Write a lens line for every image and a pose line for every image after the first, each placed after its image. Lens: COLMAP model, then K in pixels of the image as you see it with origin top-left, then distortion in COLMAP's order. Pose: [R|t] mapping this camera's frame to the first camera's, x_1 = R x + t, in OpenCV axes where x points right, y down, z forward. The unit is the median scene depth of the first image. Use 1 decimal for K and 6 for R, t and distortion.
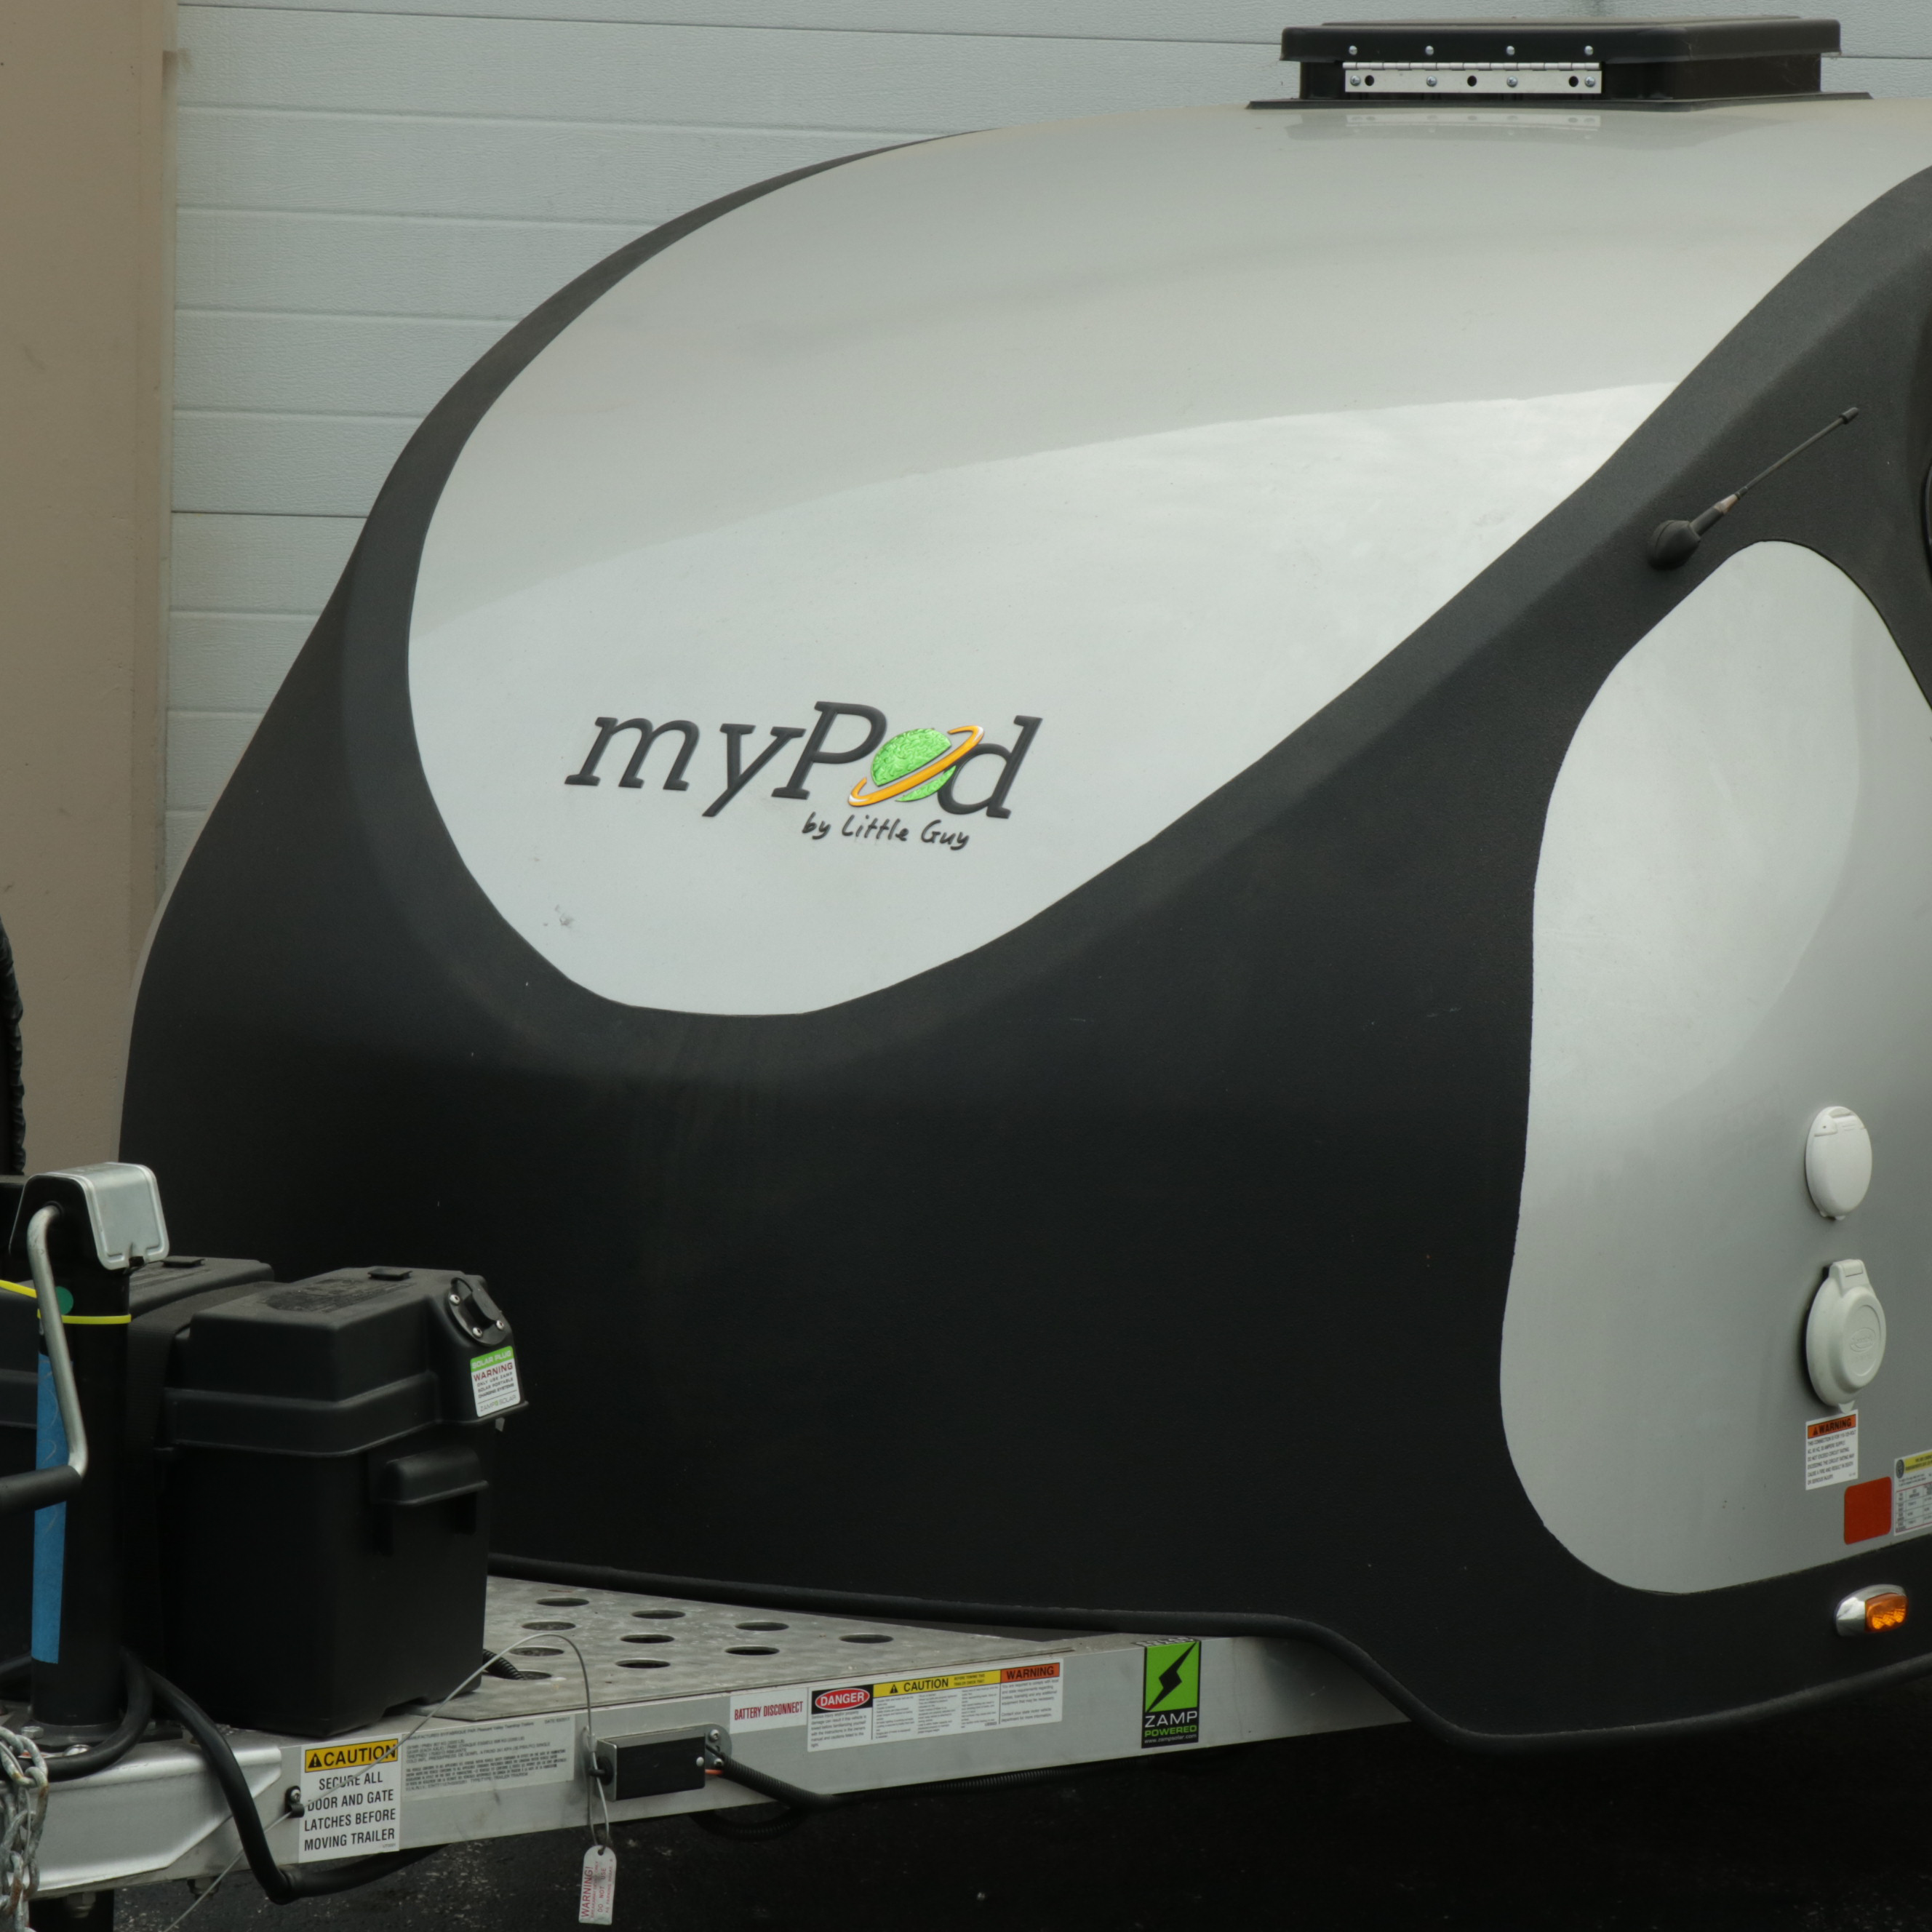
lens RADIAL K [[7680.3, 0, 966.0], [0, 7680.3, 966.0], [0, 0, 1]] dist [0.389970, 0.667179]
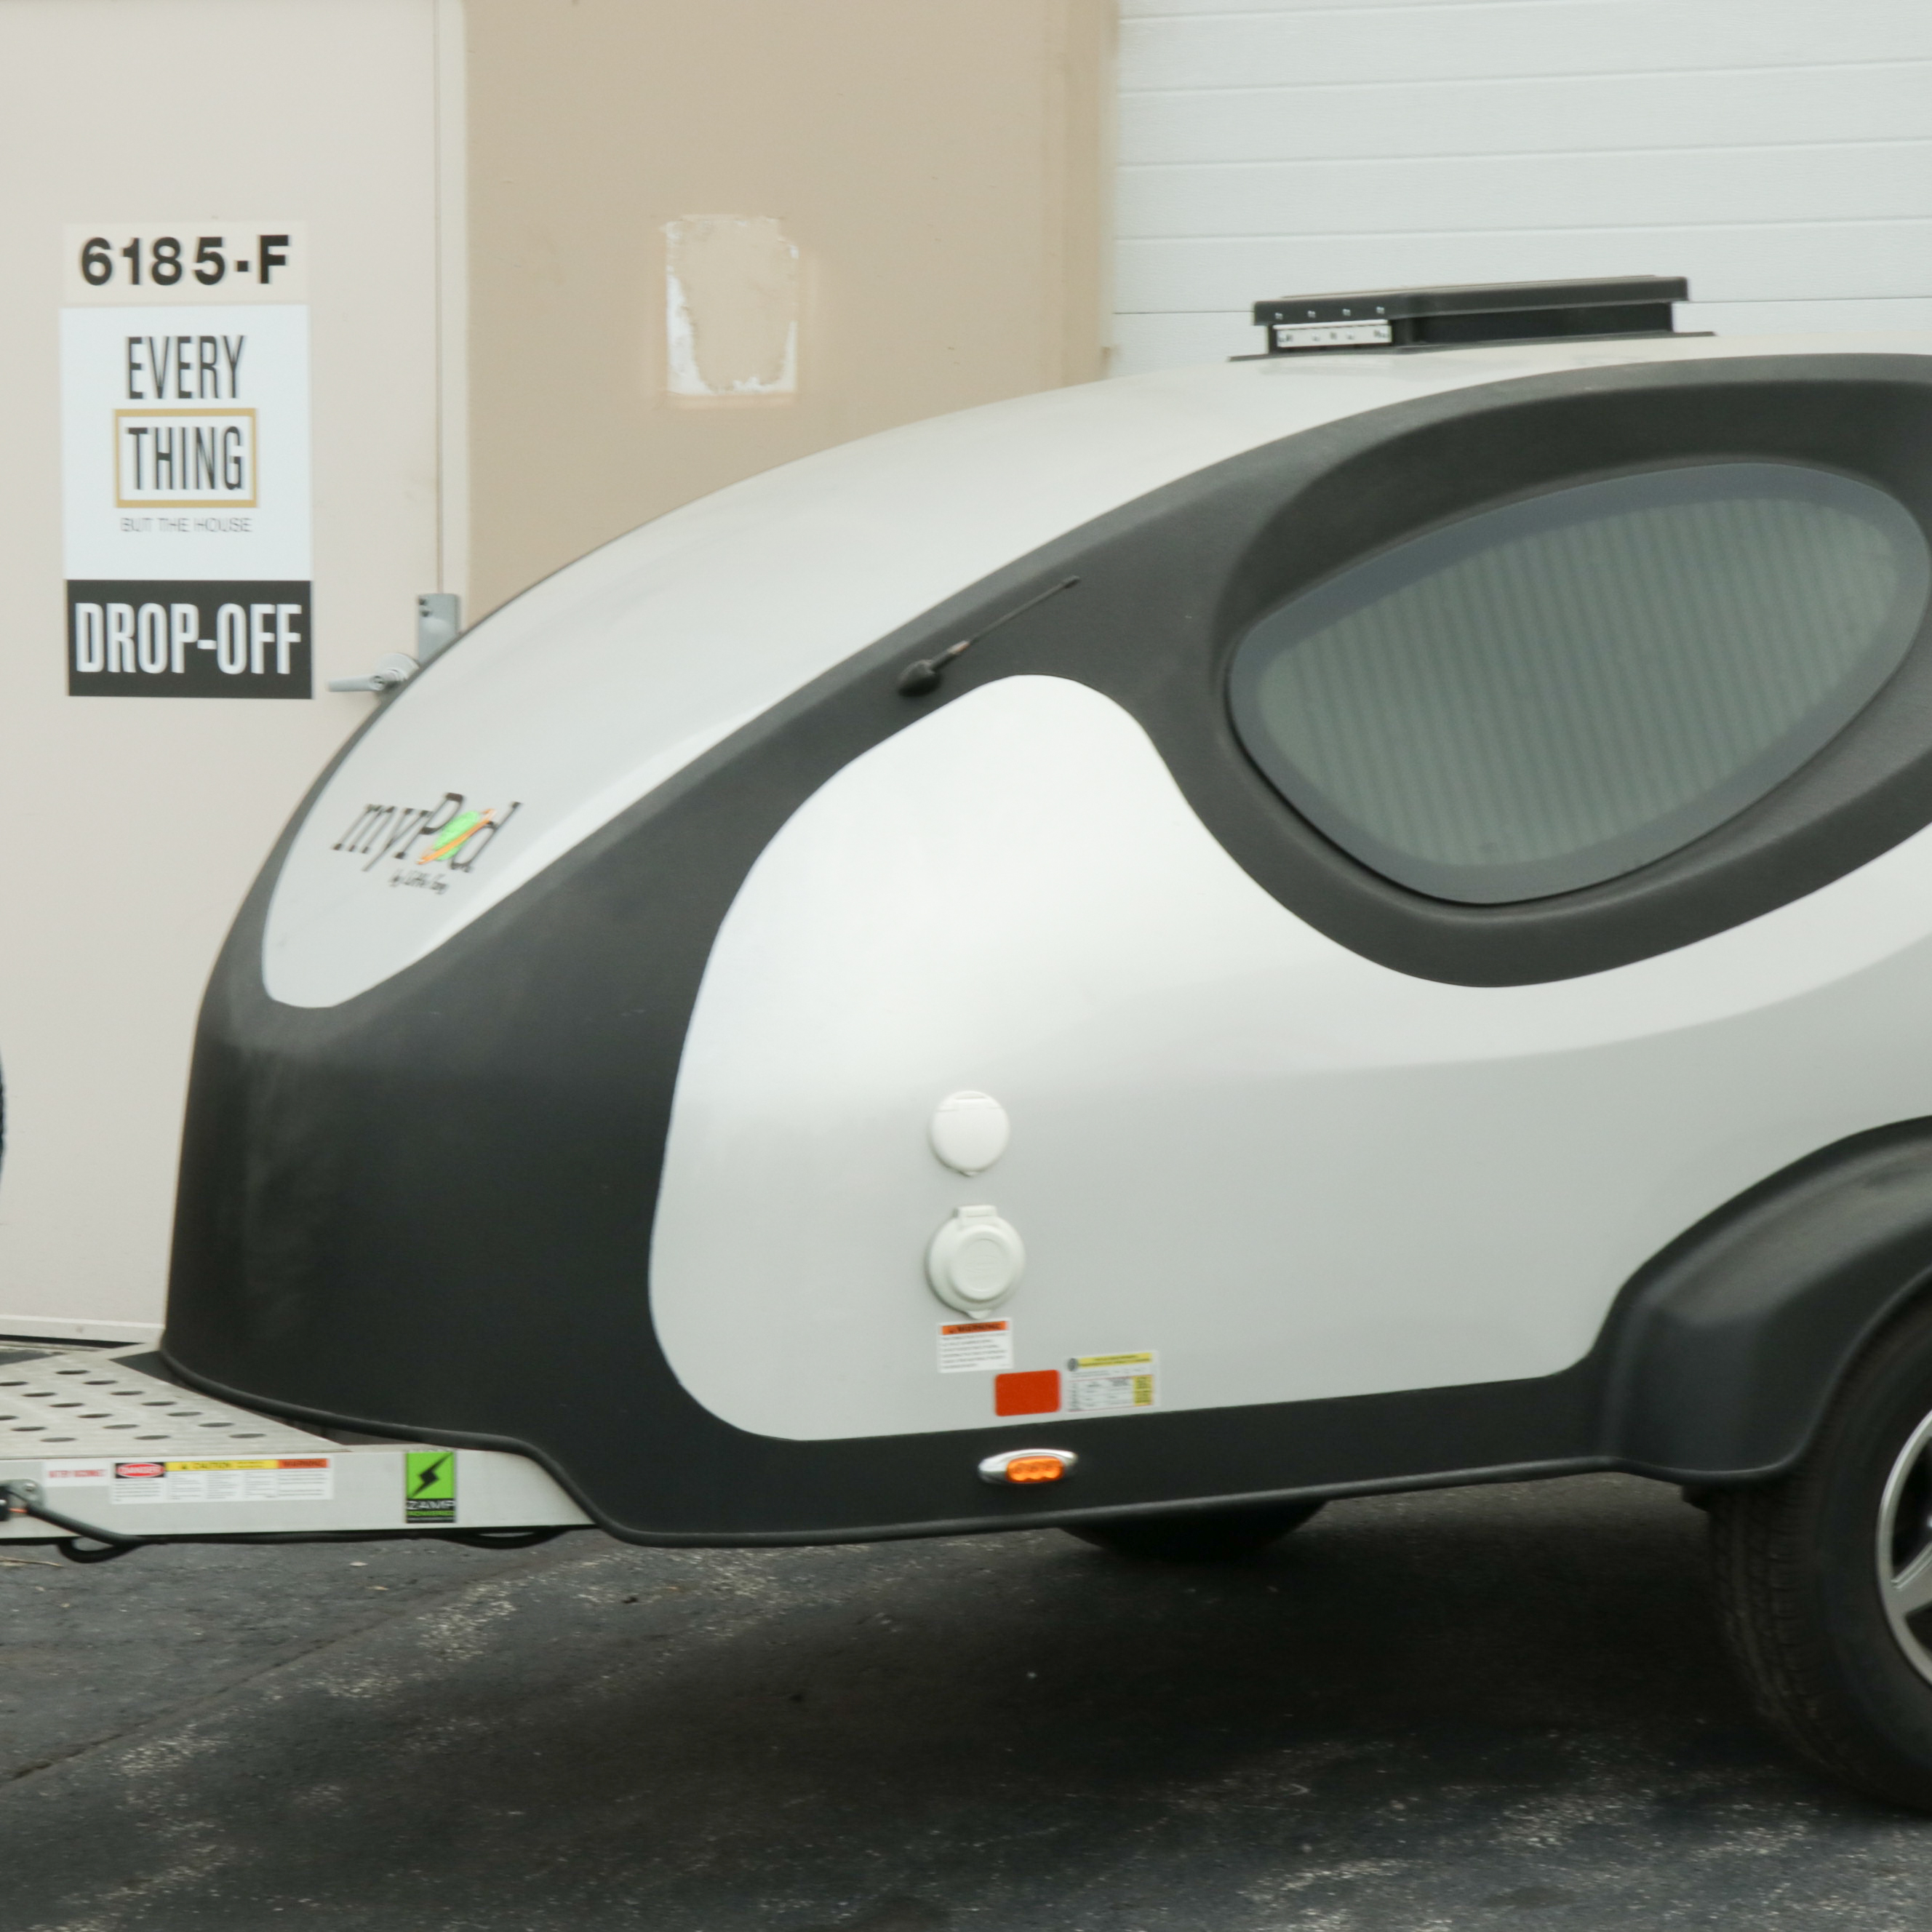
lens RADIAL K [[6020.1, 0, 966.0], [0, 6020.1, 966.0], [0, 0, 1]] dist [0.204744, 0.935344]
pose [[0.838465, 0.015455, -0.544736, 0.686872], [-0.024294, 0.999664, -0.009032, 0.005813], [0.544413, 0.020807, 0.838559, 0.113664]]
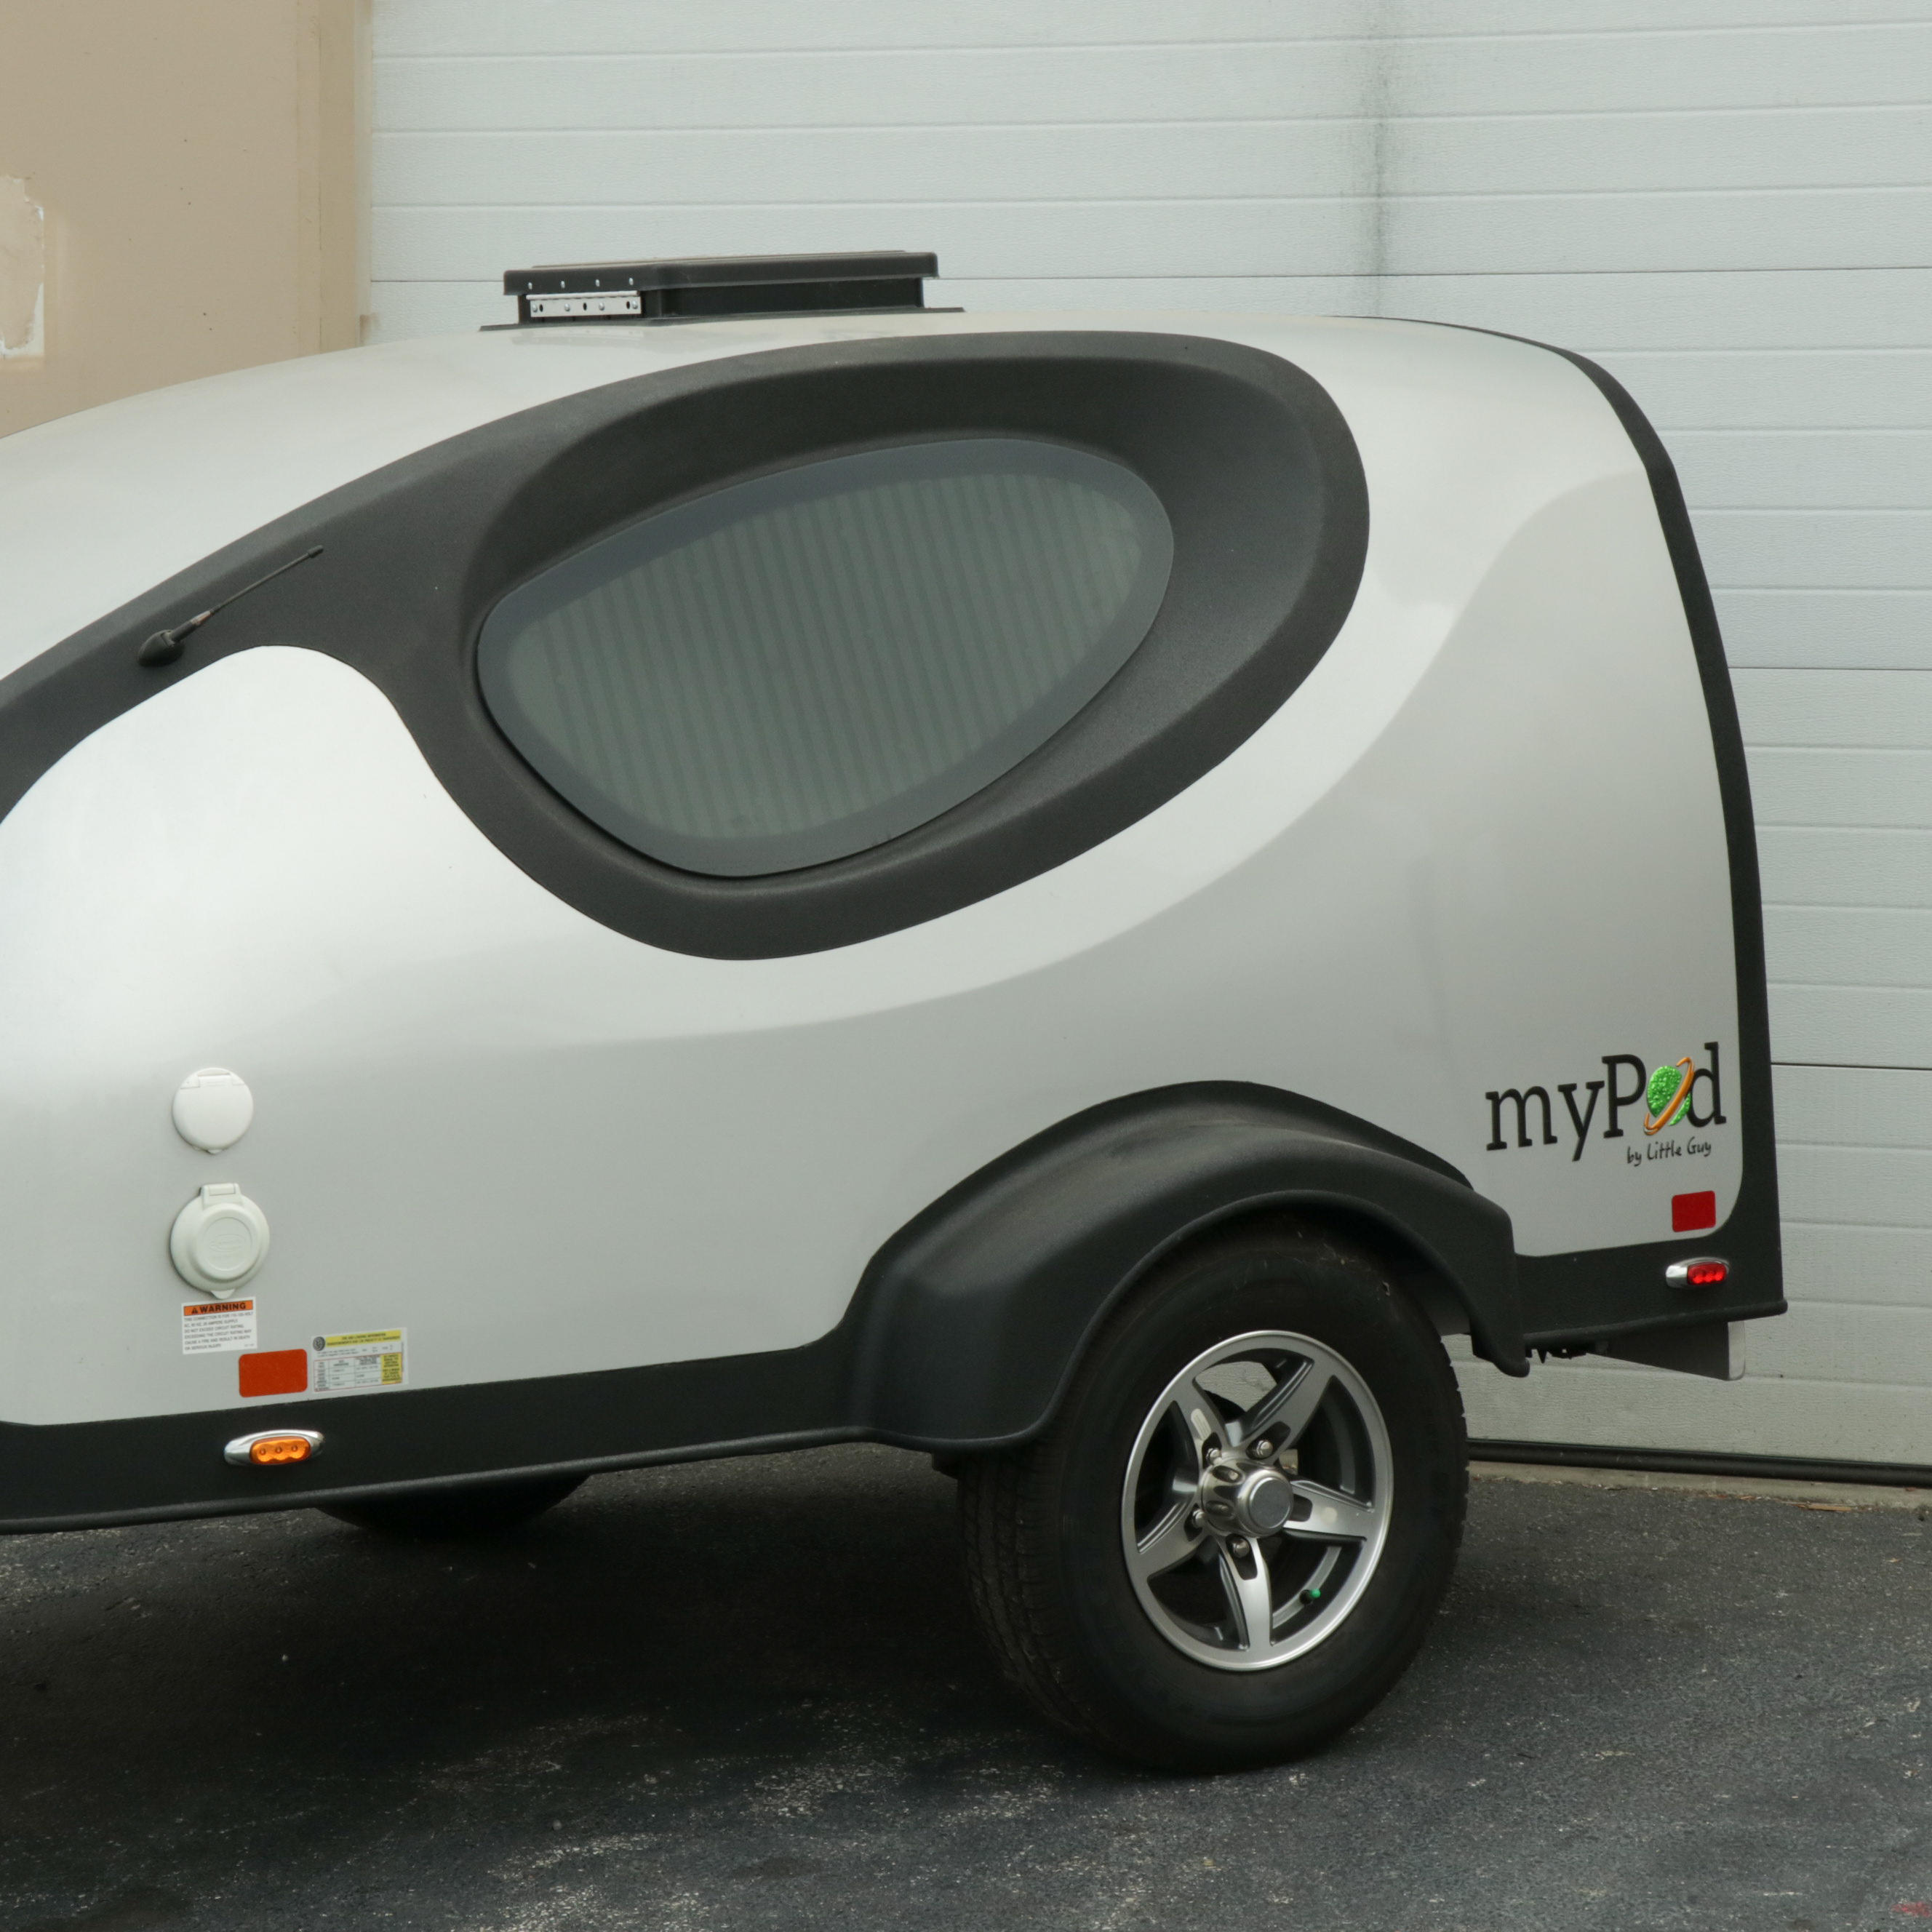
lens RADIAL K [[6020.1, 0, 966.0], [0, 6020.1, 966.0], [0, 0, 1]] dist [0.204744, 0.935344]
pose [[0.895814, 0.013907, -0.444211, 0.692943], [-0.018955, 0.999796, -0.006924, 0.005335], [0.444024, 0.014623, 0.895896, 0.121754]]
